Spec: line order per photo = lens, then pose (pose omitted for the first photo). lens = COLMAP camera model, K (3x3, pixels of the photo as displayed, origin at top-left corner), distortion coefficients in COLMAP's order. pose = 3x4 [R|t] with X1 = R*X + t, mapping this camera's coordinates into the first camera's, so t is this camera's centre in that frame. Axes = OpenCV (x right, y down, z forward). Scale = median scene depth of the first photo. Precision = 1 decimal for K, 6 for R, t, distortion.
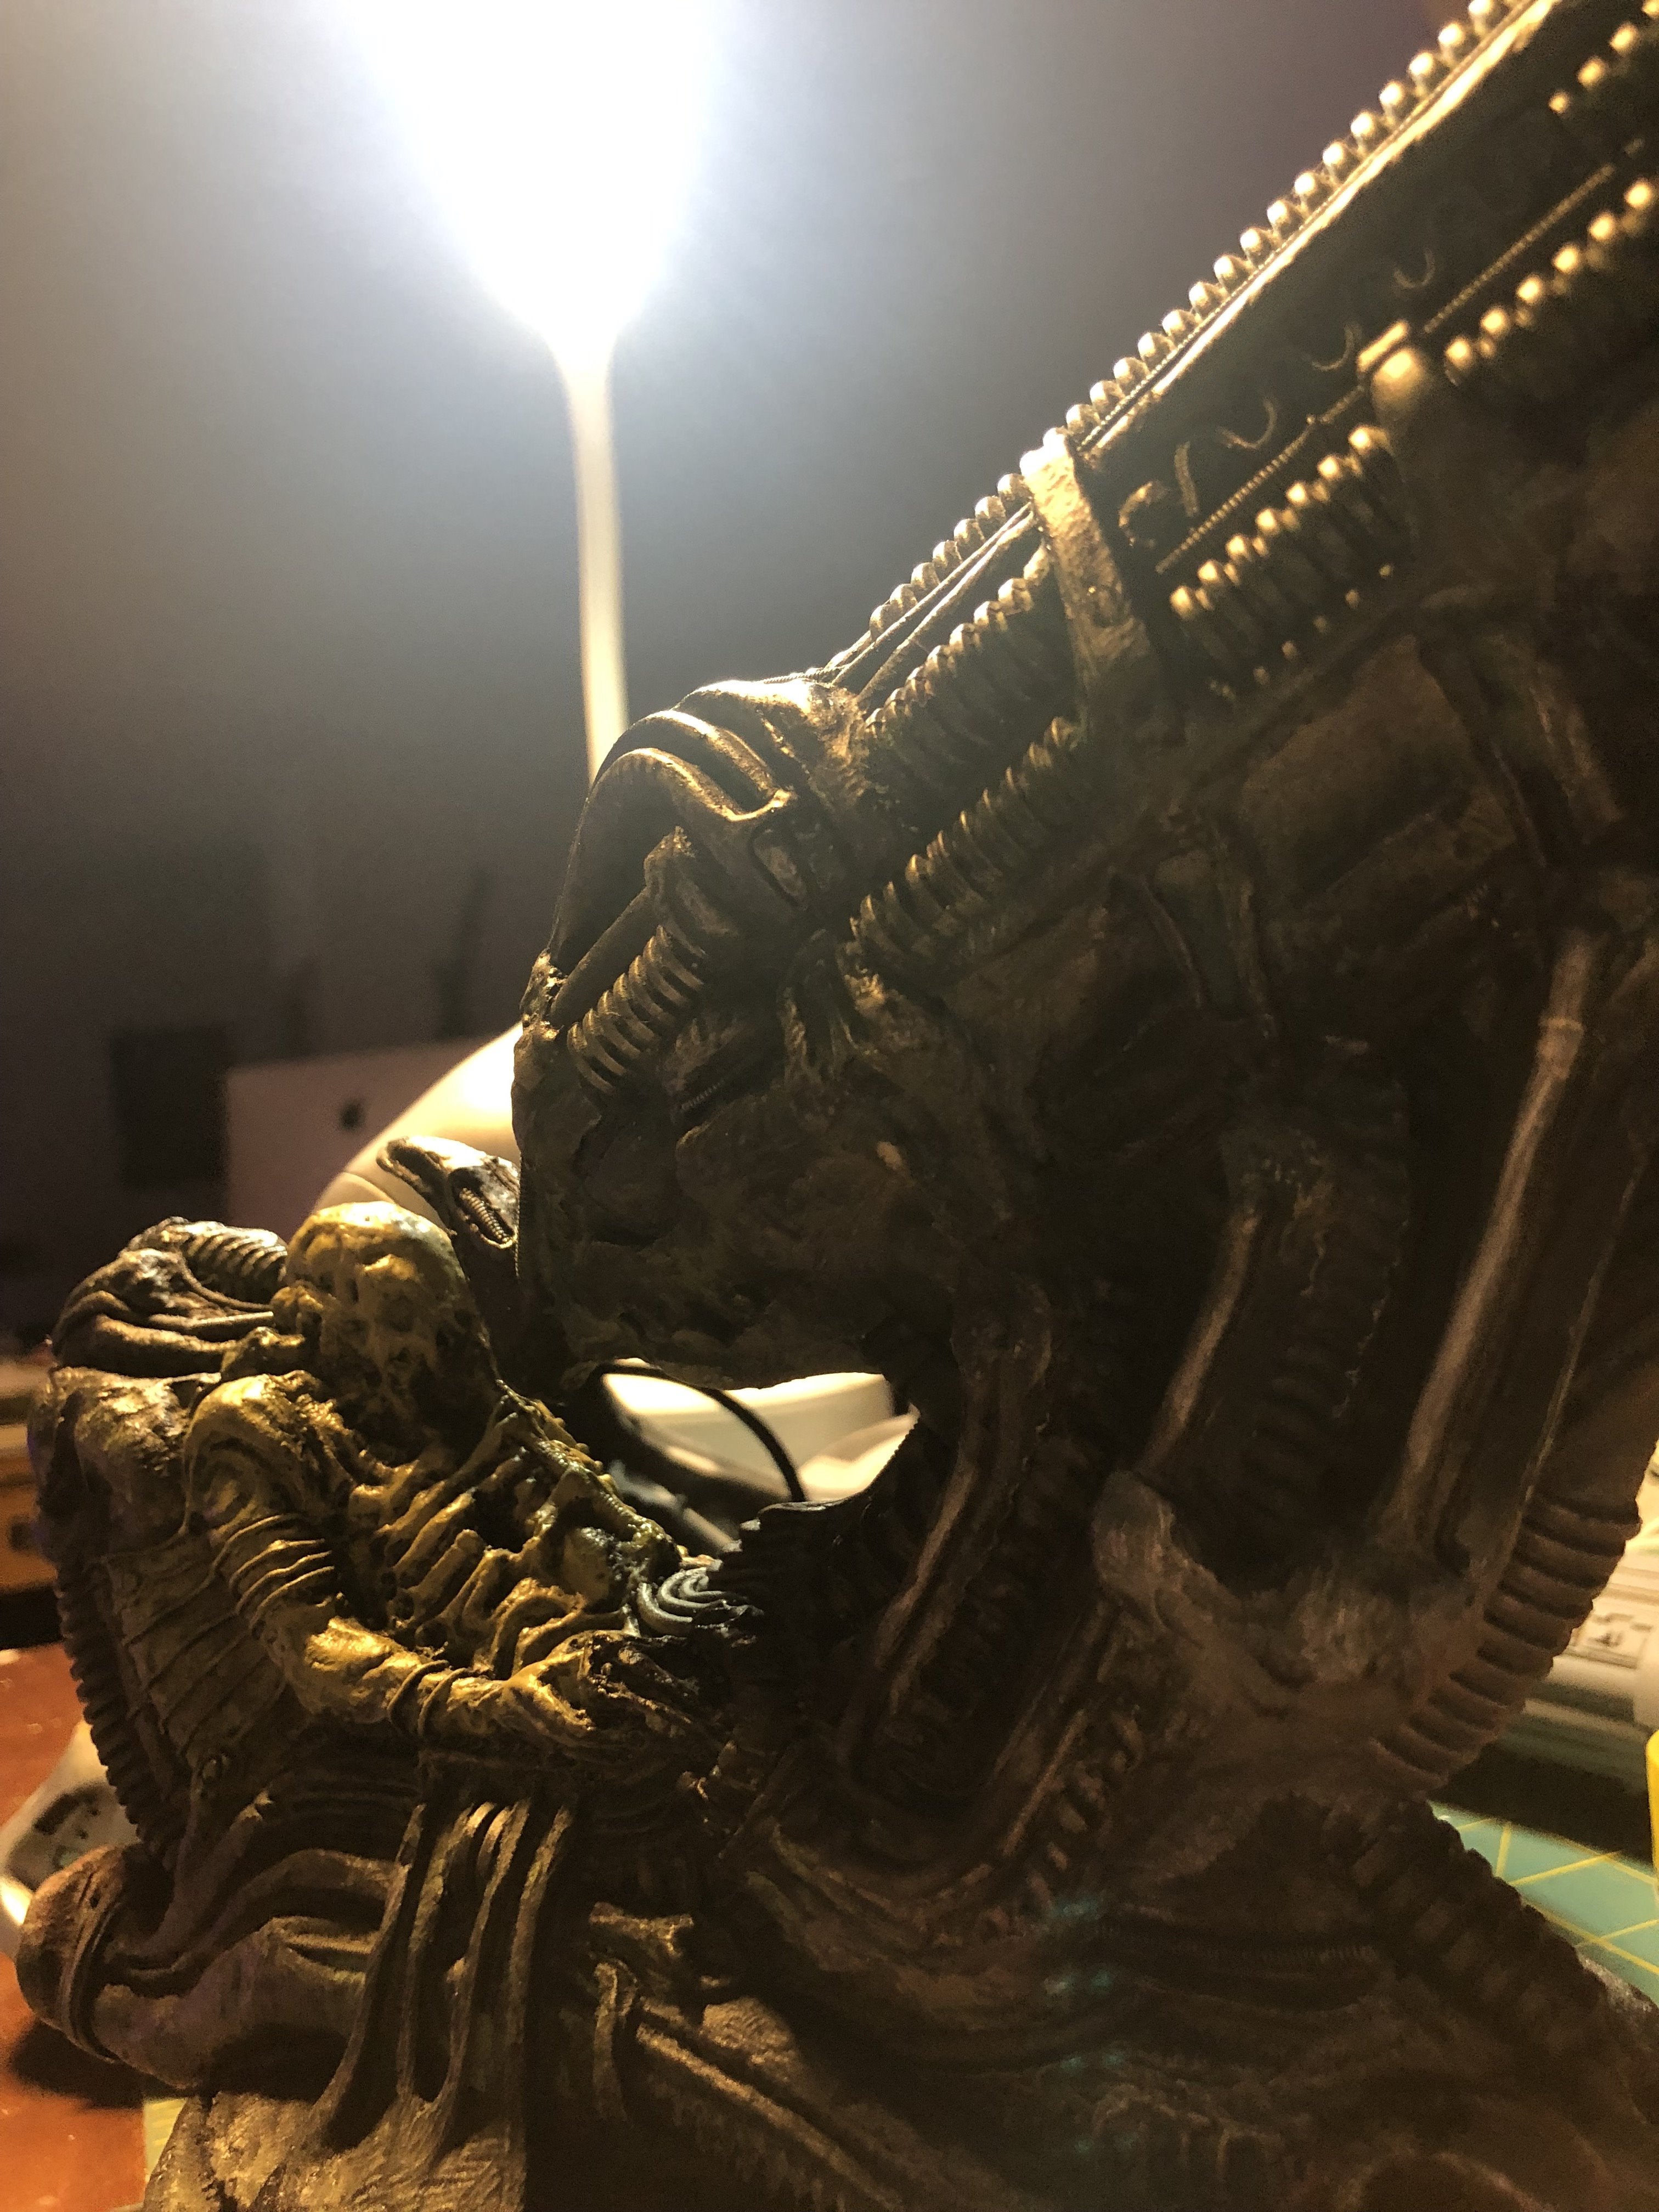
lens RADIAL K [[1784.9, 0, 817.5], [0, 1784.9, 1092.9], [0, 0, 1]] dist [0.000371, -0.027445]
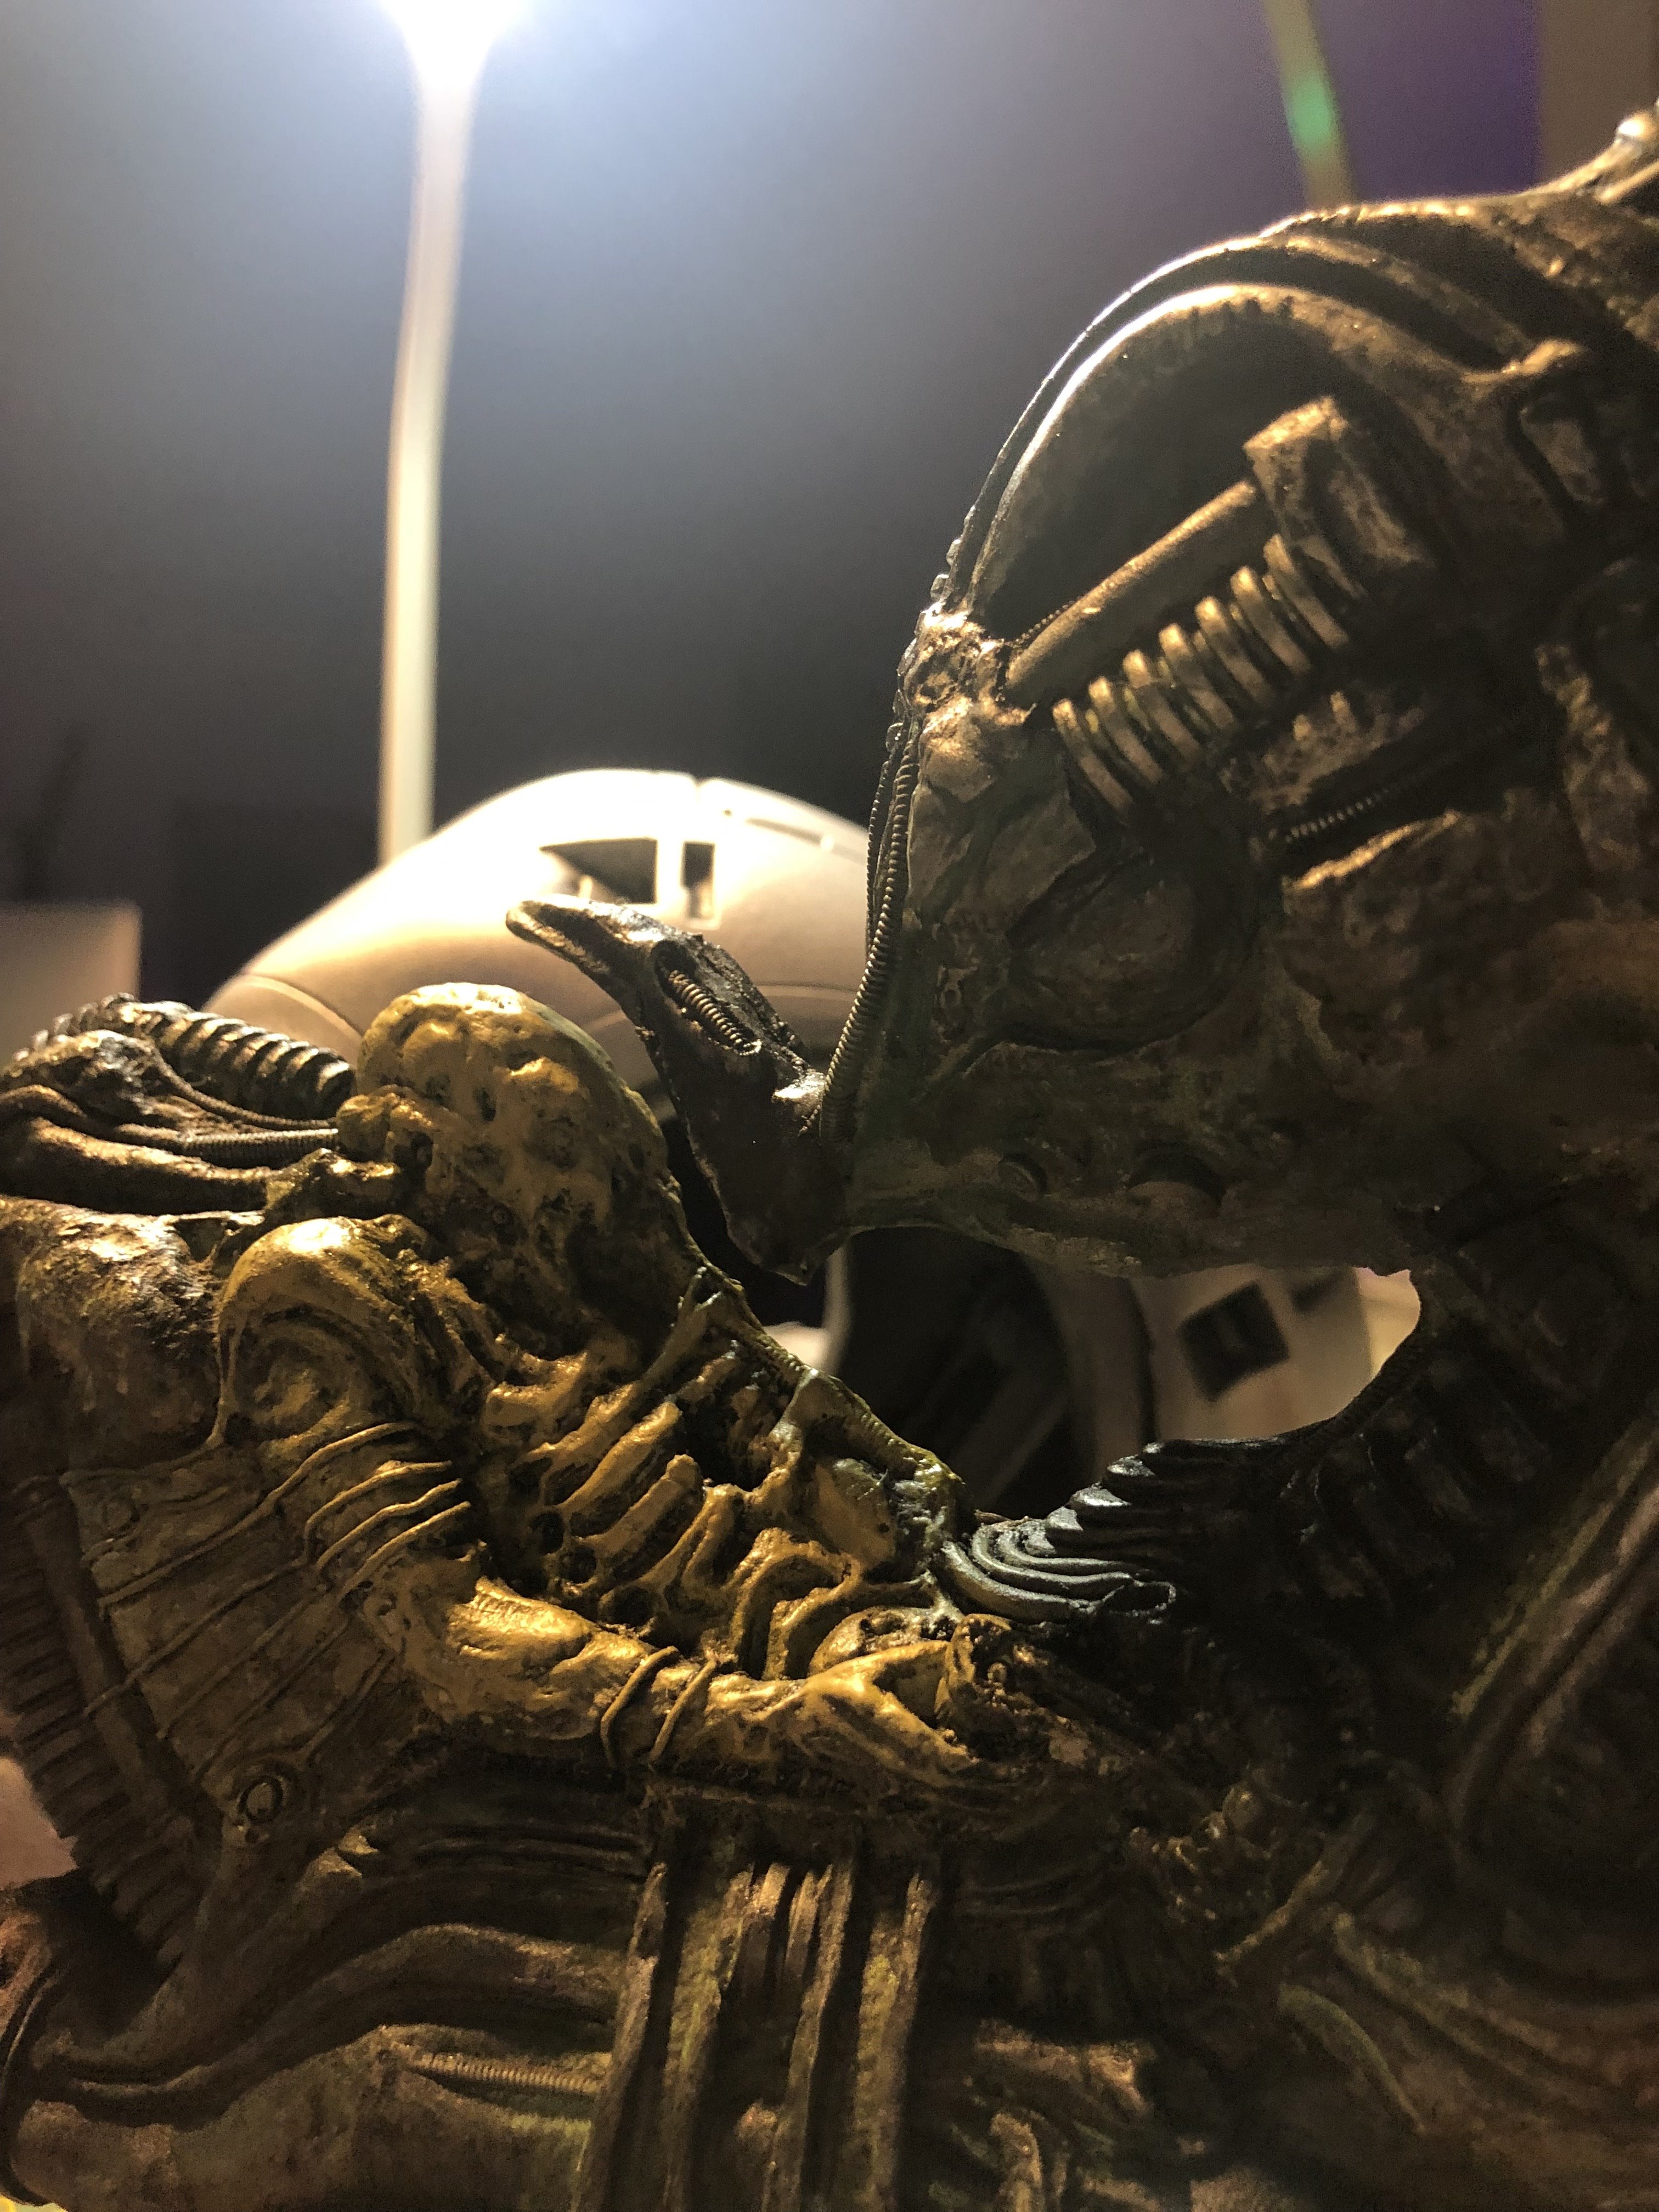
lens RADIAL K [[1784.9, 0, 805.6], [0, 1784.9, 1097.8], [0, 0, 1]] dist [0.000371, -0.027445]
pose [[0.974599, 0.079069, 0.209535, -0.308498], [-0.088216, 0.995498, 0.034660, 0.079894], [-0.205851, -0.052264, 0.977187, 0.327676]]
